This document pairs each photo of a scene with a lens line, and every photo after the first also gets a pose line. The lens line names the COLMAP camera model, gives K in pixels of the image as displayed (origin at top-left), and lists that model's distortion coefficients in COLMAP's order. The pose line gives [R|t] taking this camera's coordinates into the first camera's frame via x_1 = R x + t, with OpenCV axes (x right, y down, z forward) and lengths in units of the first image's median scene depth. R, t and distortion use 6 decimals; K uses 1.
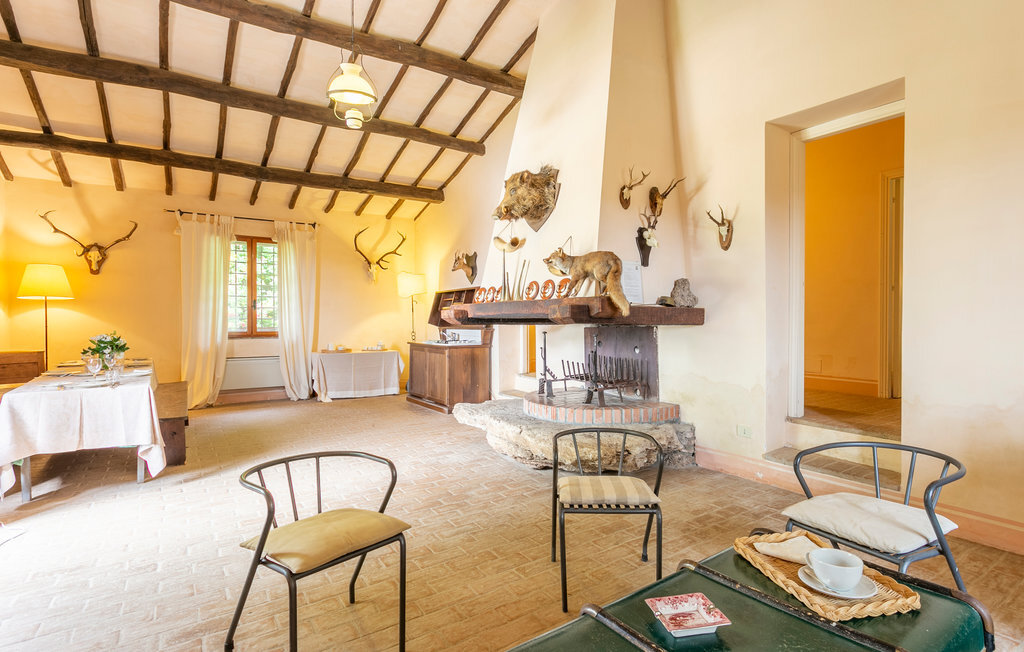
lens RADIAL K [[509.8, 0, 533.1], [0, 509.8, 326.0], [0, 0, 1]] dist [0.009571, 0.000465]
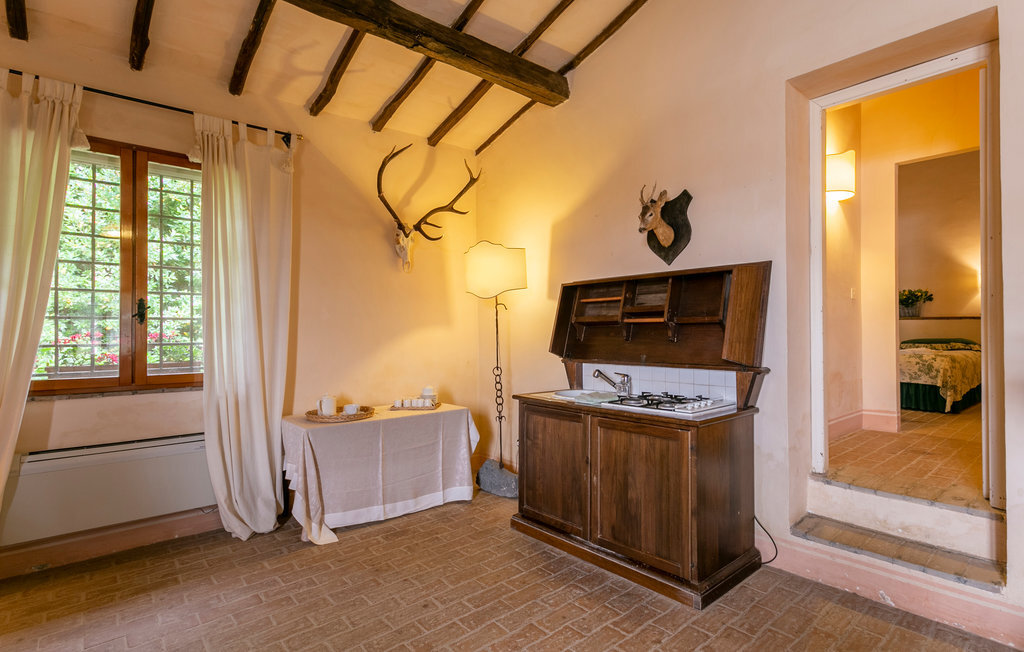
lens RADIAL K [[509.8, 0, 533.1], [0, 509.8, 326.0], [0, 0, 1]] dist [0.009571, 0.000465]
pose [[0.993219, -0.004804, 0.116163, -0.268717], [0.007200, 0.999770, -0.020210, -0.018917], [-0.116039, 0.020910, 0.993025, 0.532861]]
